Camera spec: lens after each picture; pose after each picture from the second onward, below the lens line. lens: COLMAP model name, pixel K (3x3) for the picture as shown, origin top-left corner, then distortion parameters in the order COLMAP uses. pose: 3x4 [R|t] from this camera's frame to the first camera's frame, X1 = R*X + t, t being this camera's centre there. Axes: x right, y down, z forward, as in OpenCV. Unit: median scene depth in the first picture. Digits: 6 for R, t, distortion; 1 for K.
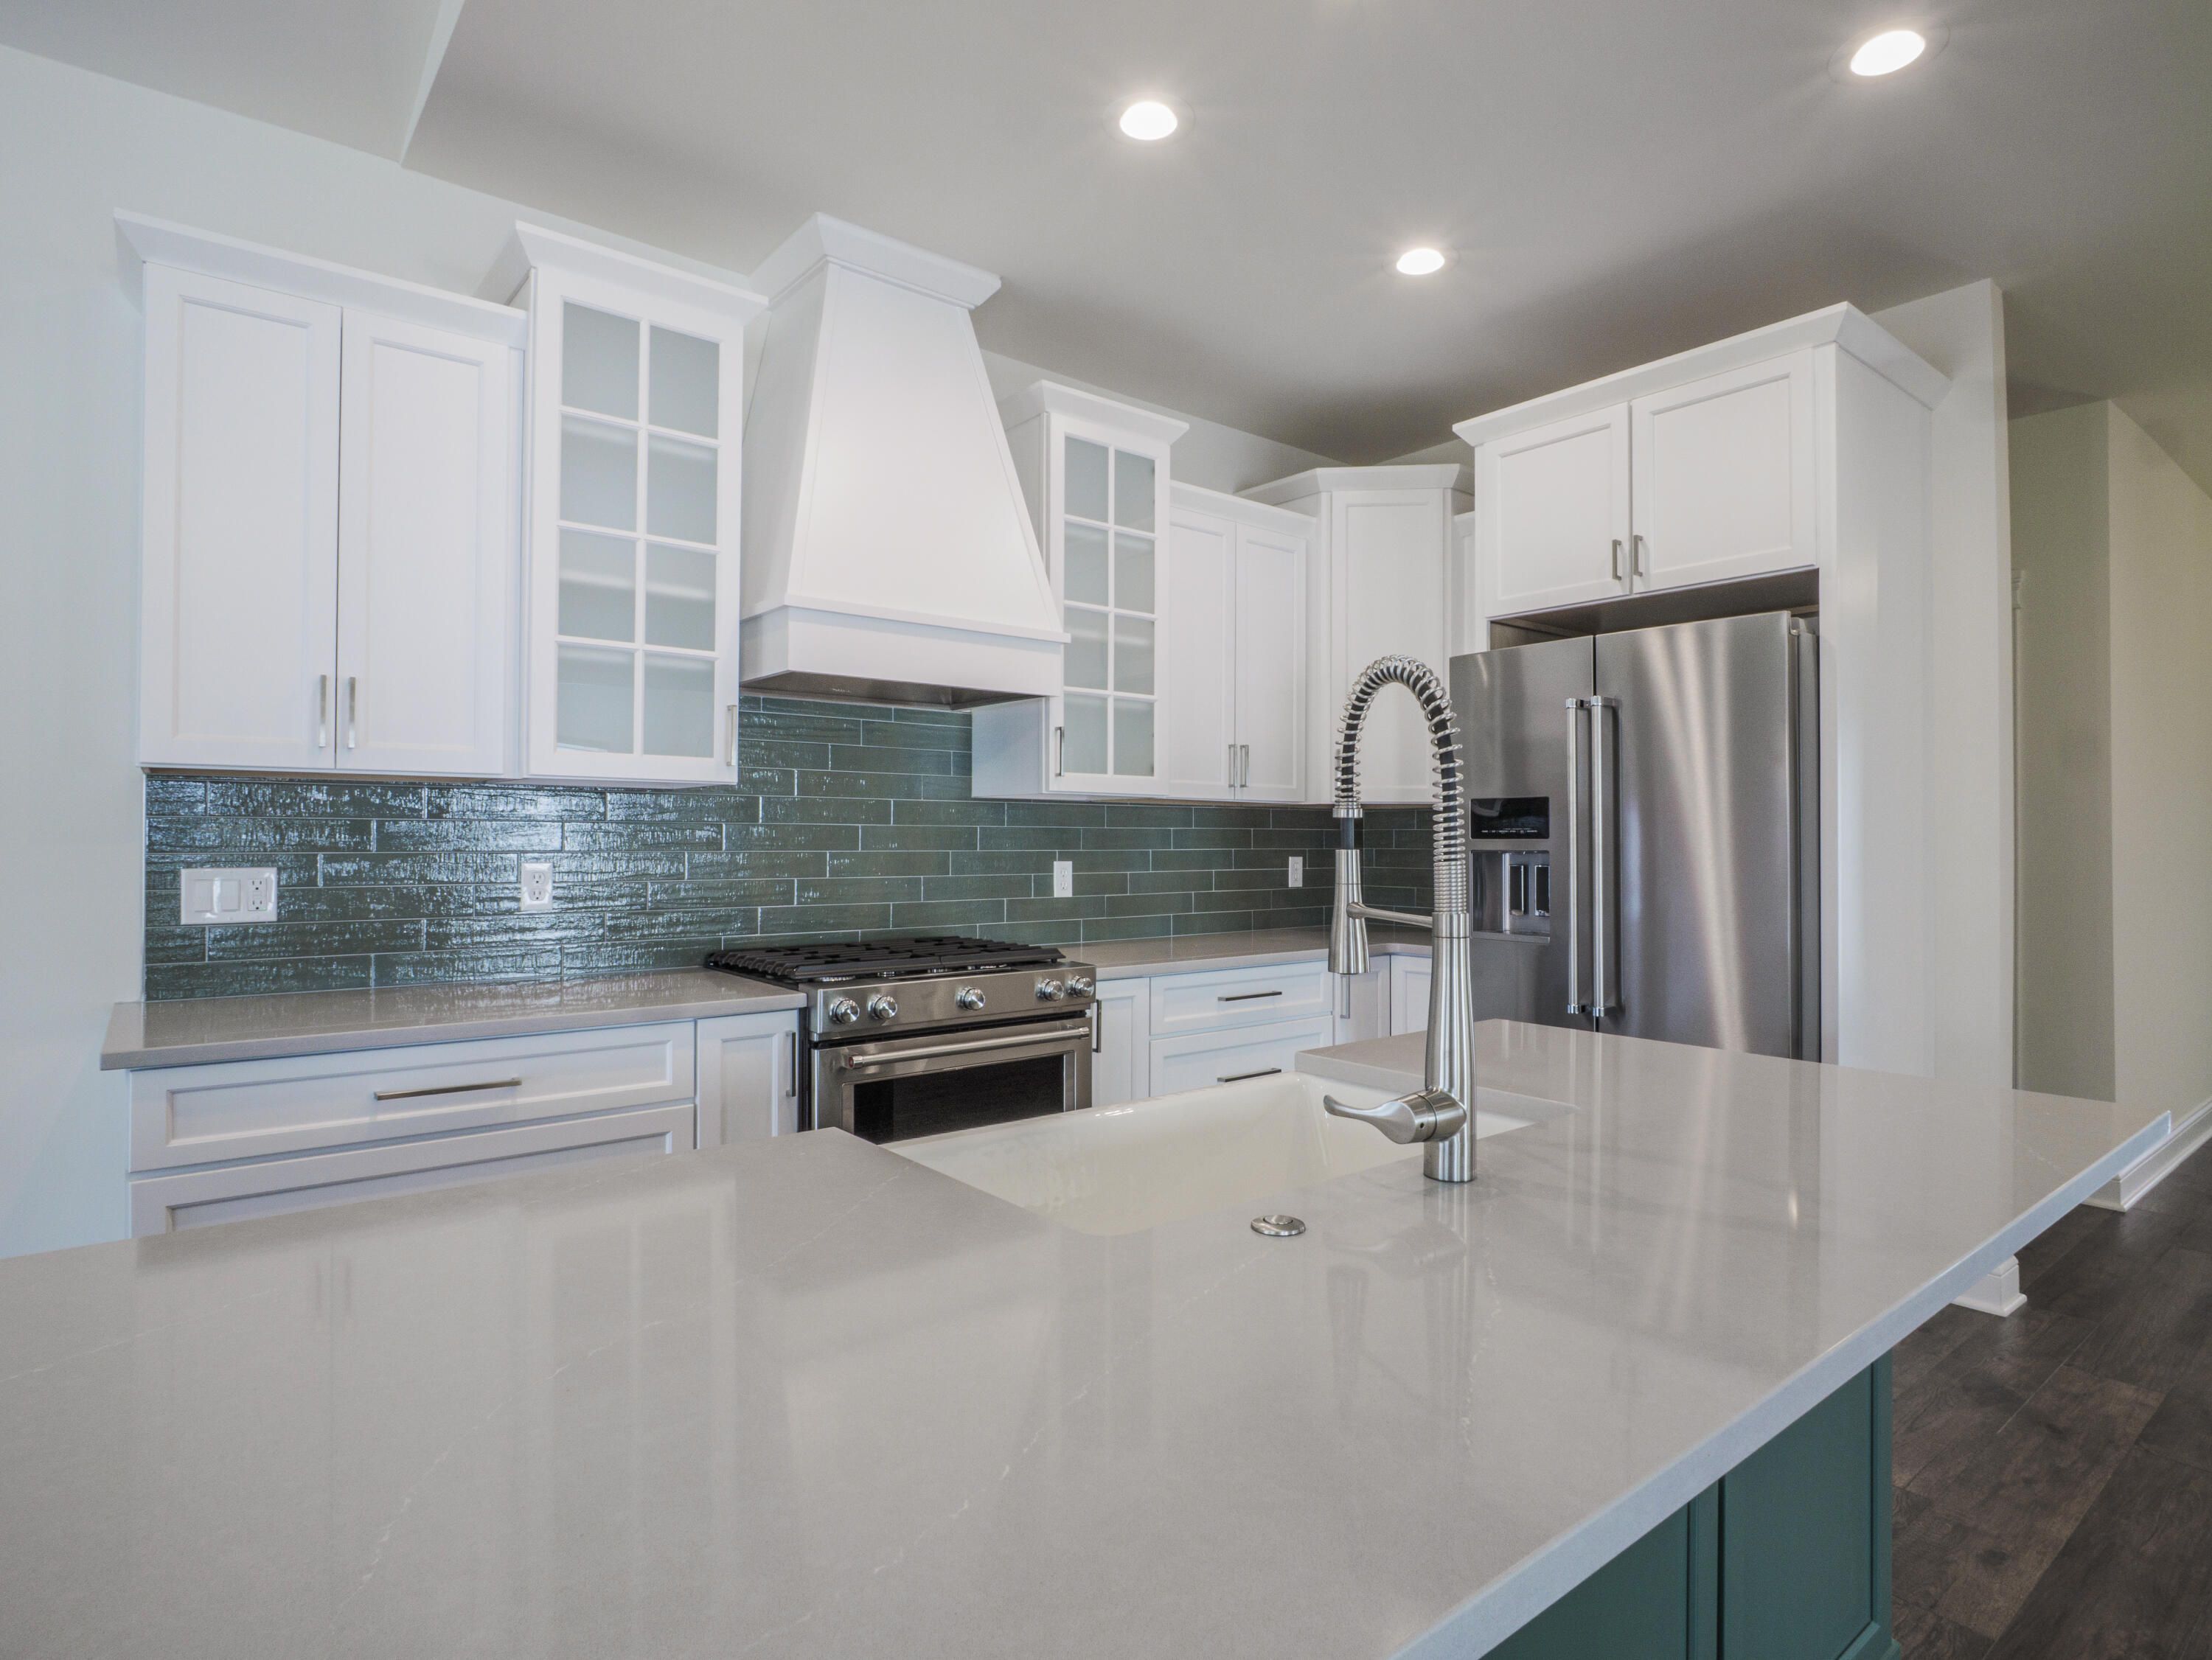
lens RADIAL K [[1197.0, 0, 1106.0], [0, 1197.0, 830.0], [0, 0, 1]] dist [0.020677, -0.000209]
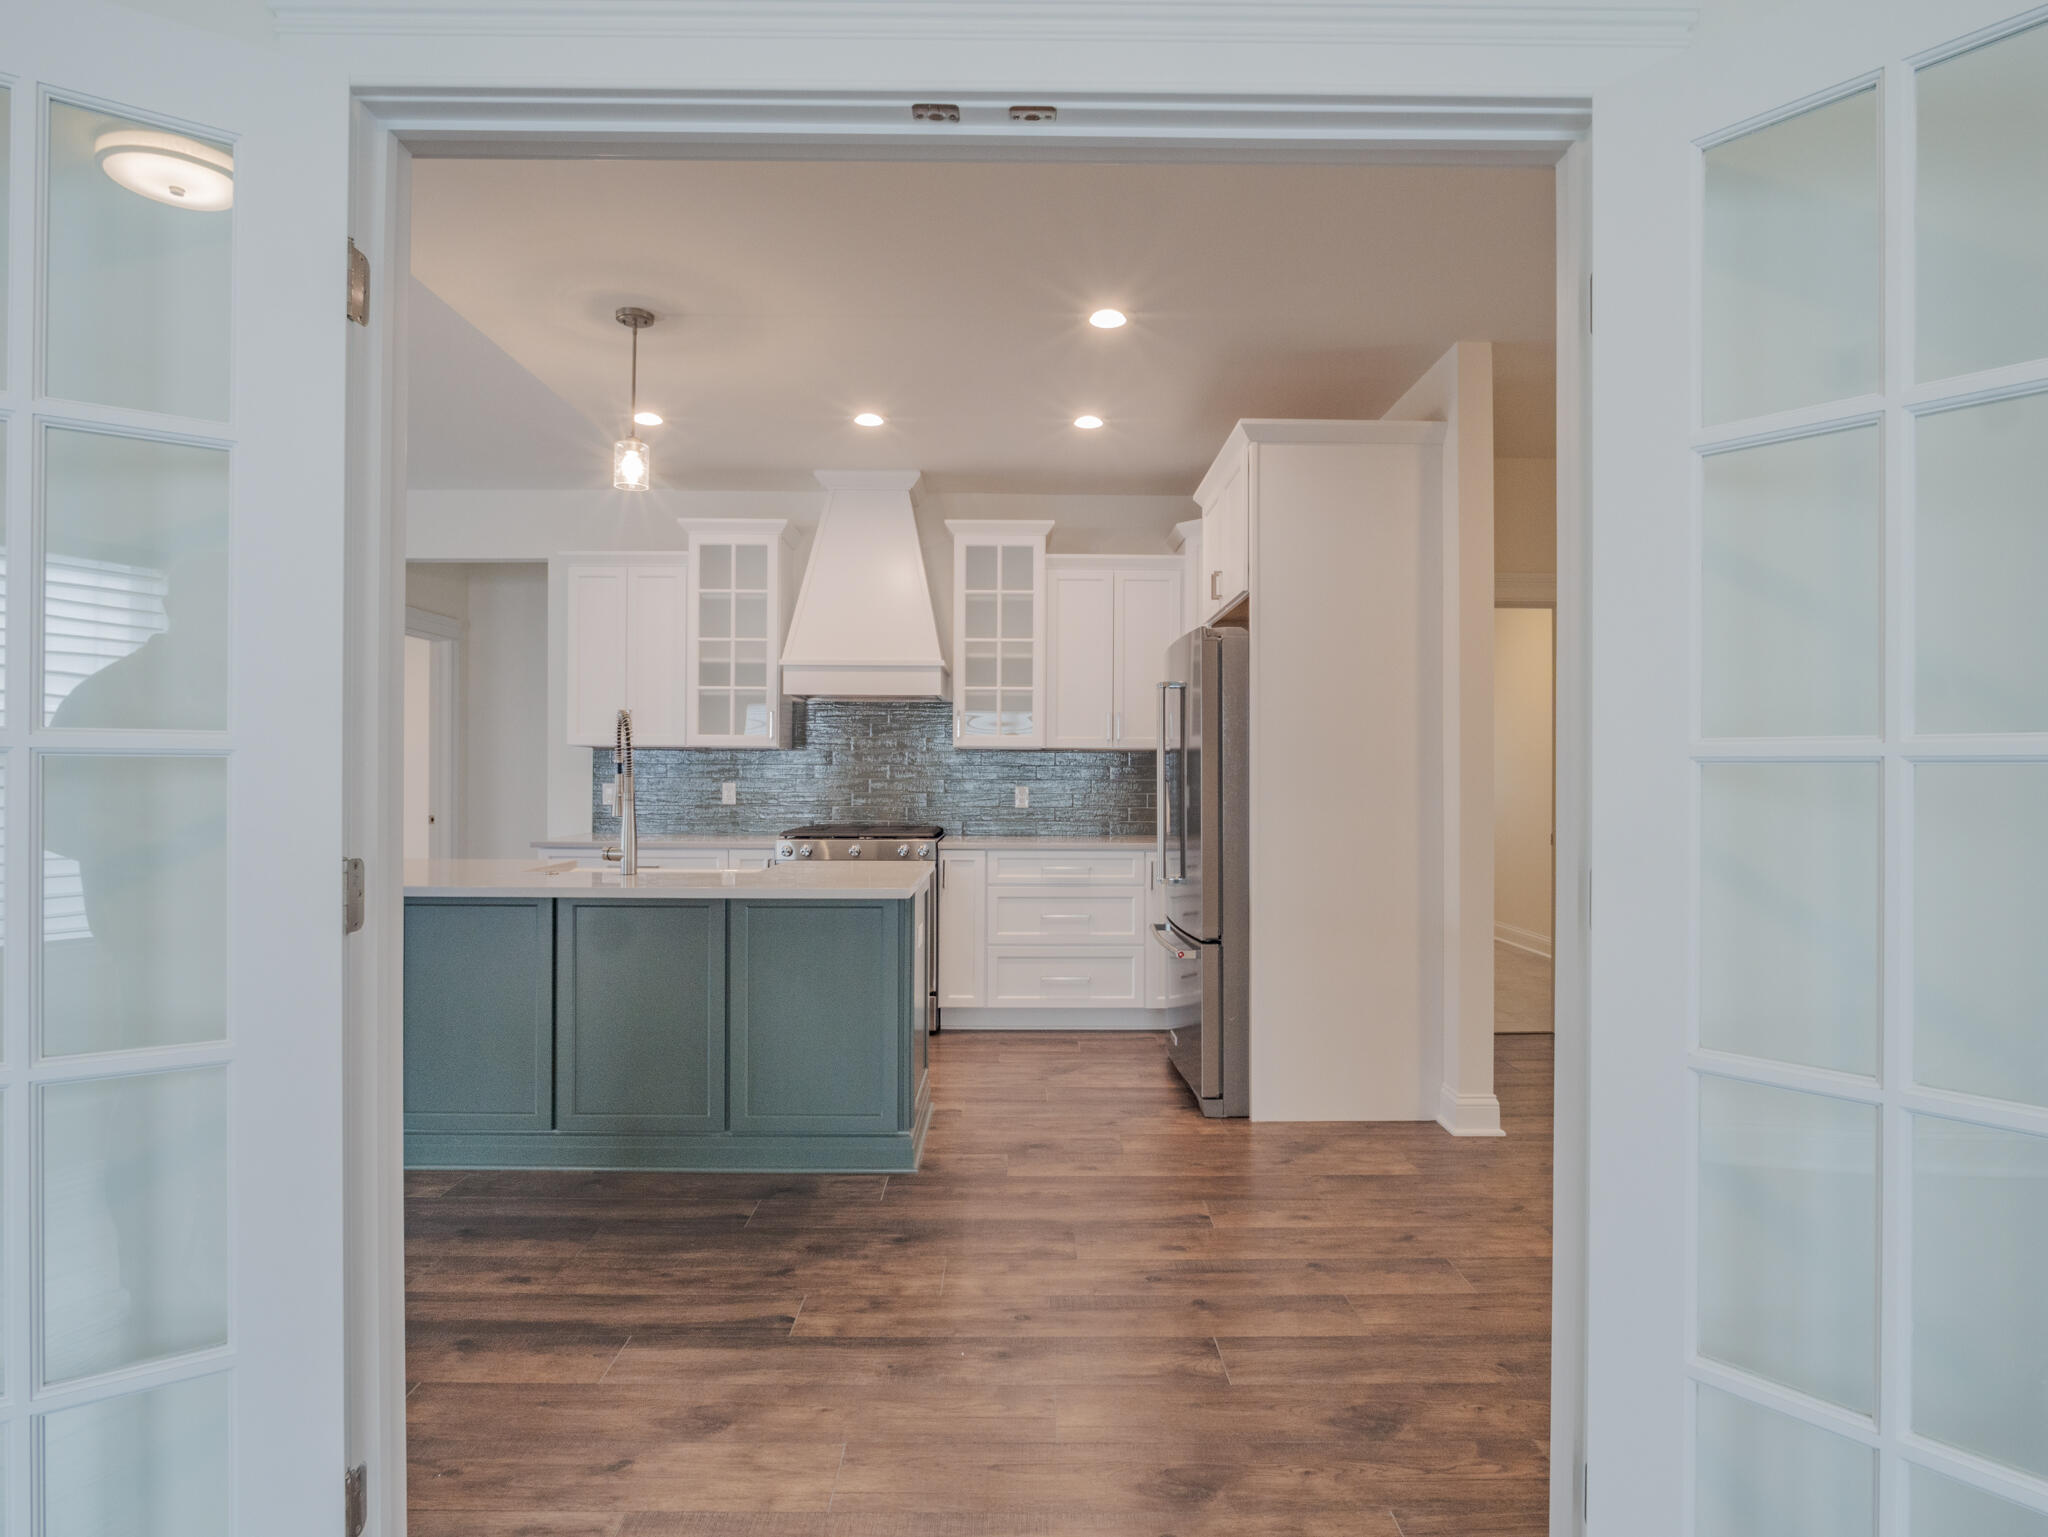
lens RADIAL K [[1108.4, 0, 1024.0], [0, 1108.4, 768.5], [0, 0, 1]] dist [0.020677, -0.000209]
pose [[0.776548, 0.003533, -0.630049, 1.308714], [0.002988, 0.999952, 0.009290, -0.016566], [0.630051, -0.009097, 0.776500, -0.274272]]
